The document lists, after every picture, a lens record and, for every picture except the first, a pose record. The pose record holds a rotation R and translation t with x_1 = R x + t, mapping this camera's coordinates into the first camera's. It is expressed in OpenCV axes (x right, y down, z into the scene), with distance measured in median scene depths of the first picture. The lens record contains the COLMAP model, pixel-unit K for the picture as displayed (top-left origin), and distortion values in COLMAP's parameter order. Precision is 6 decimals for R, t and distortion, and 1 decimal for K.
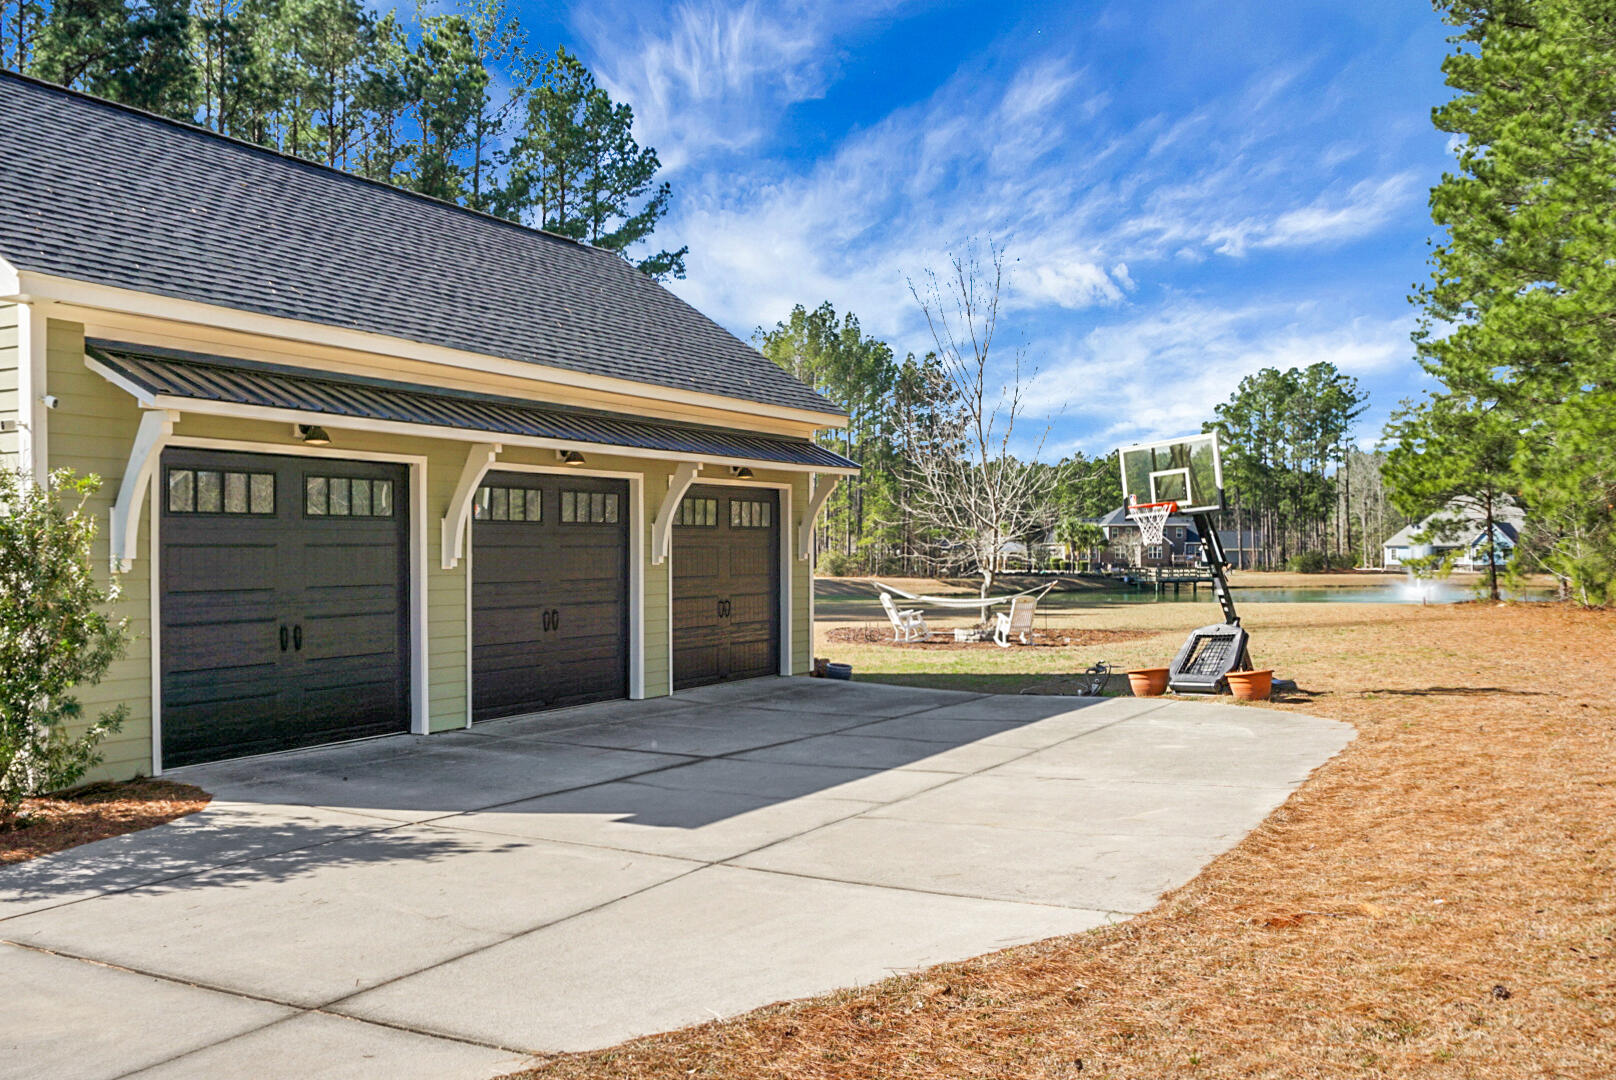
lens RADIAL K [[1466.6, 0, 820.7], [0, 1466.6, 548.0], [0, 0, 1]] dist [0.000043, -0.019510]
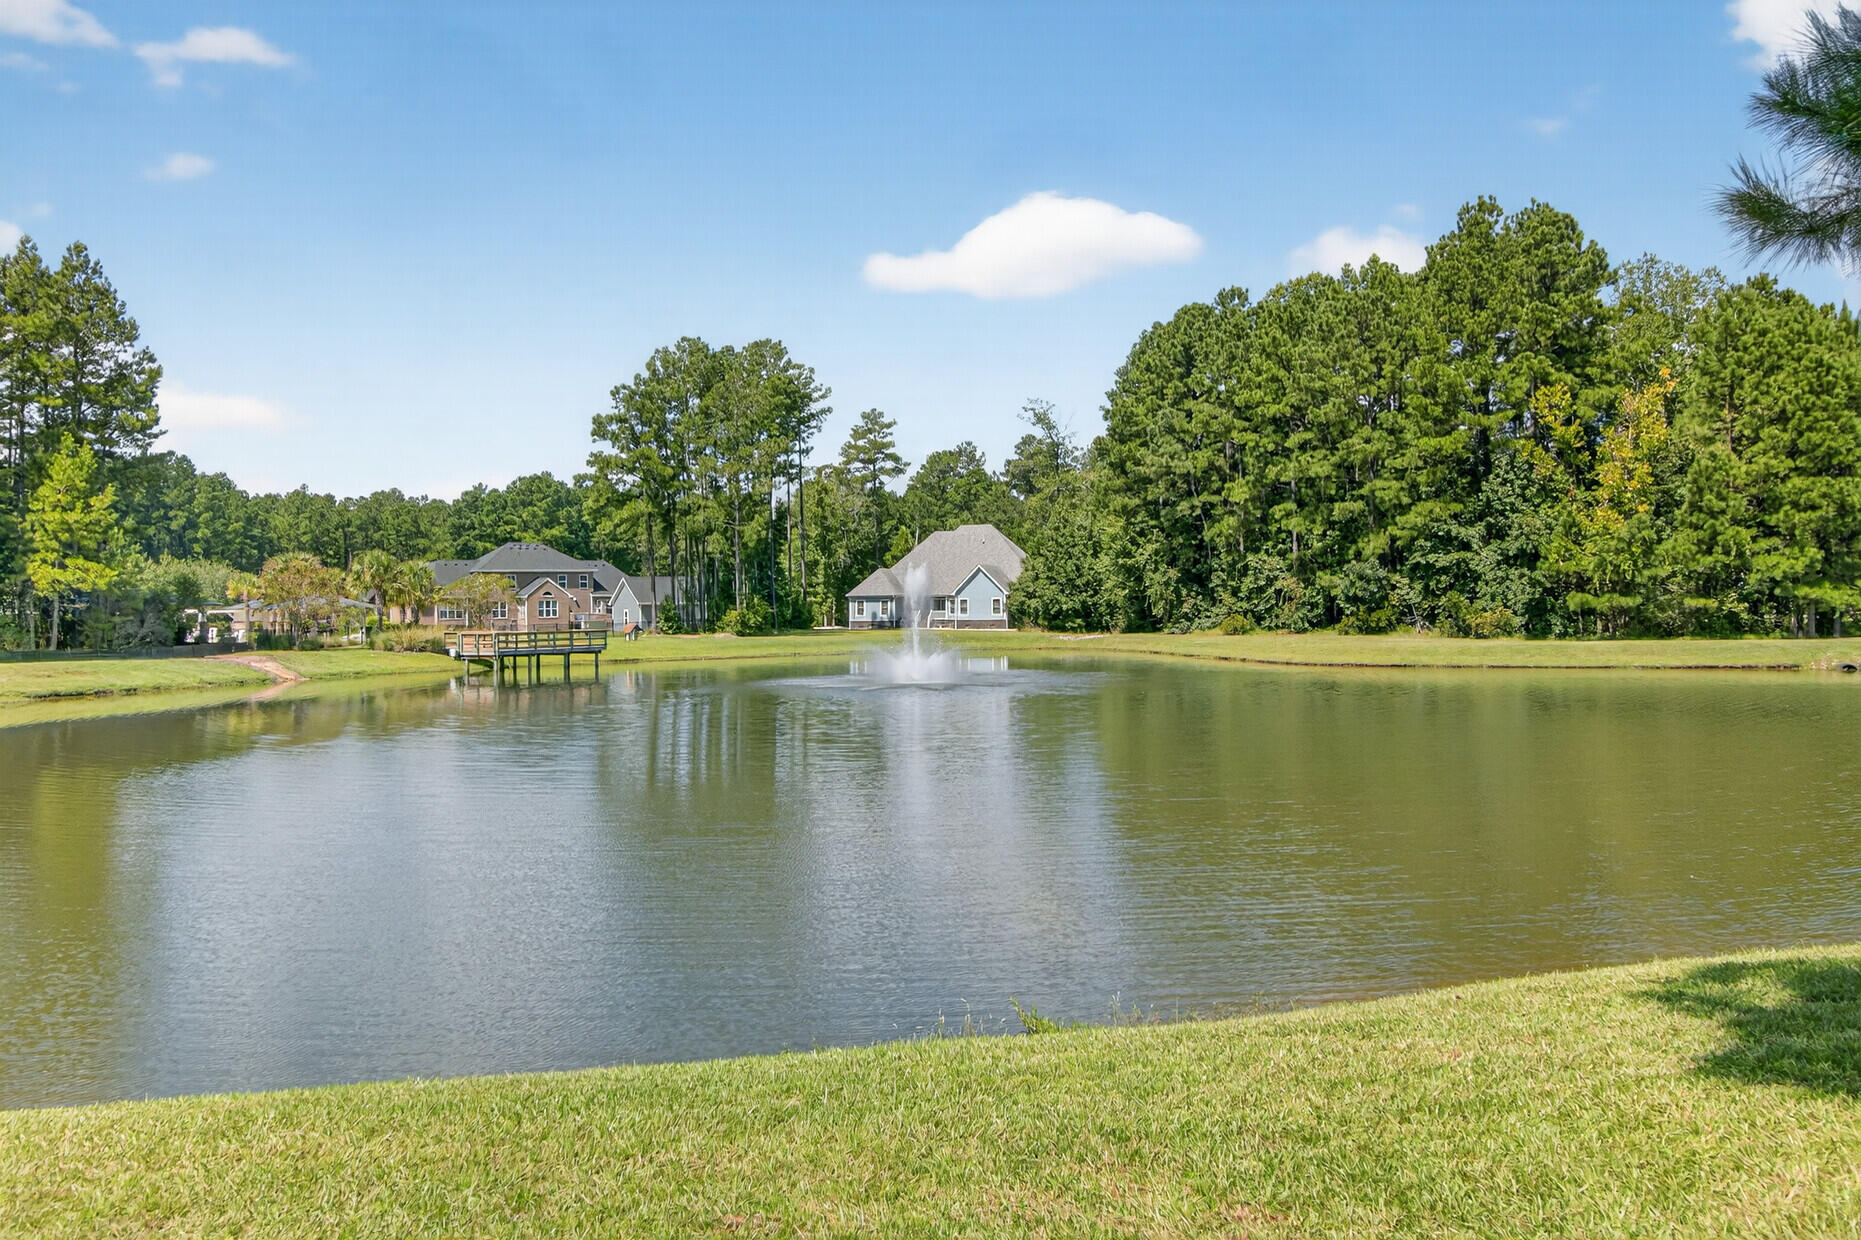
lens RADIAL K [[1461.9, 0, 932.5], [0, 1461.9, 605.7], [0, 0, 1]] dist [0.035725, 0.002518]
pose [[0.908113, -0.009555, 0.418617, 0.116617], [0.010556, 0.999944, -0.000073, 0.003683], [-0.418593, 0.004485, 0.908163, 0.321897]]
